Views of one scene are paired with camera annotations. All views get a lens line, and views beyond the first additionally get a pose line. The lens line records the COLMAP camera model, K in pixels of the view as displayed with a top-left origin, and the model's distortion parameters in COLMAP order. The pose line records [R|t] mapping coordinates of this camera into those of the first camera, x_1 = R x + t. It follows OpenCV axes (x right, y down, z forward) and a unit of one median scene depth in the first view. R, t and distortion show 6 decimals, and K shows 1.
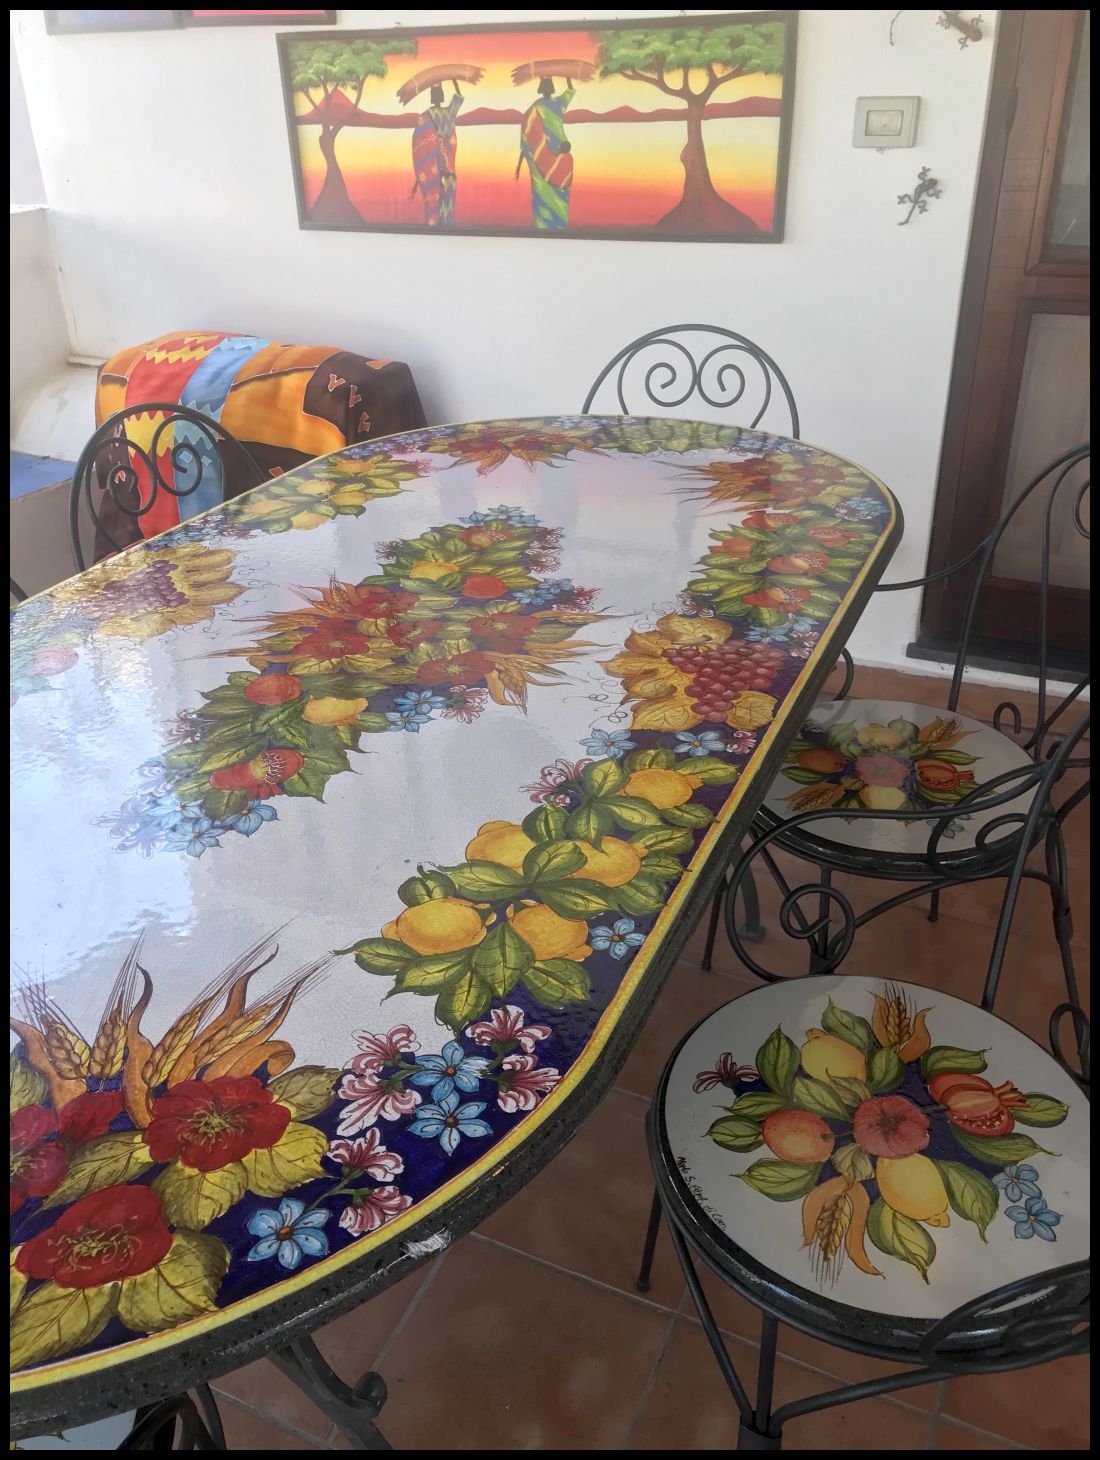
lens RADIAL K [[1198.5, 0, 549.0], [0, 1198.5, 724.9], [0, 0, 1]] dist [0.036715, -0.047473]
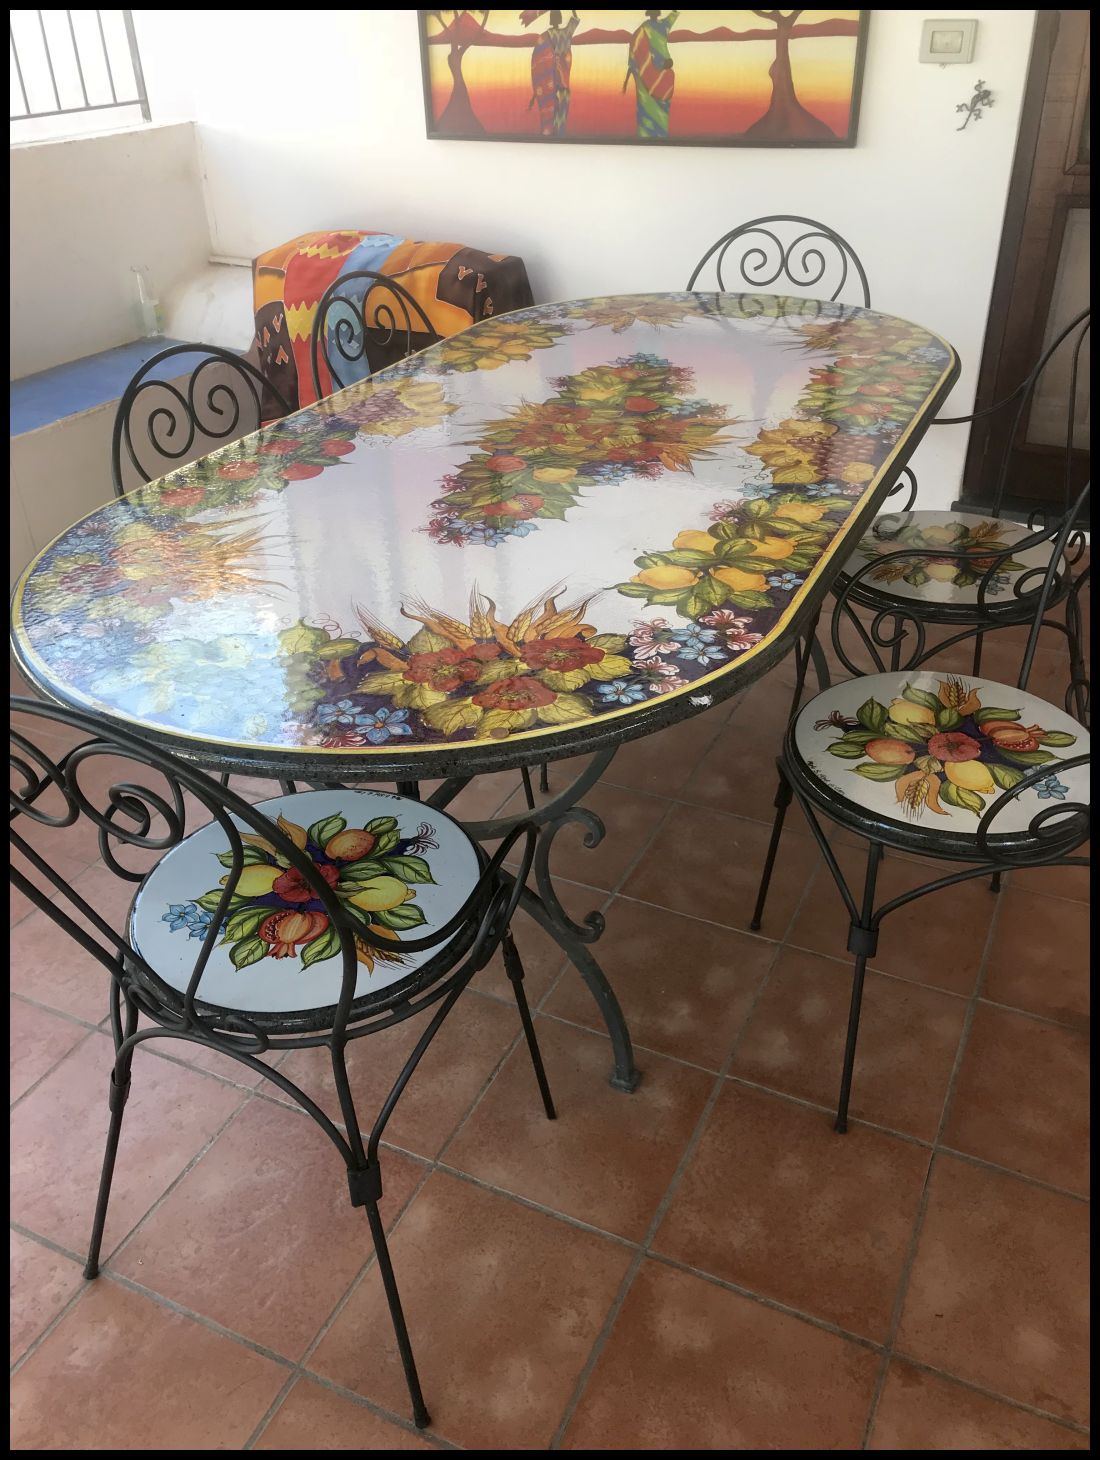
lens RADIAL K [[1198.5, 0, 545.6], [0, 1198.5, 723.9], [0, 0, 1]] dist [0.036715, -0.047473]
pose [[0.999785, 0.008444, -0.018962, -0.135755], [-0.007498, 0.998751, 0.049401, 0.176053], [0.019355, -0.049248, 0.998599, -0.343883]]
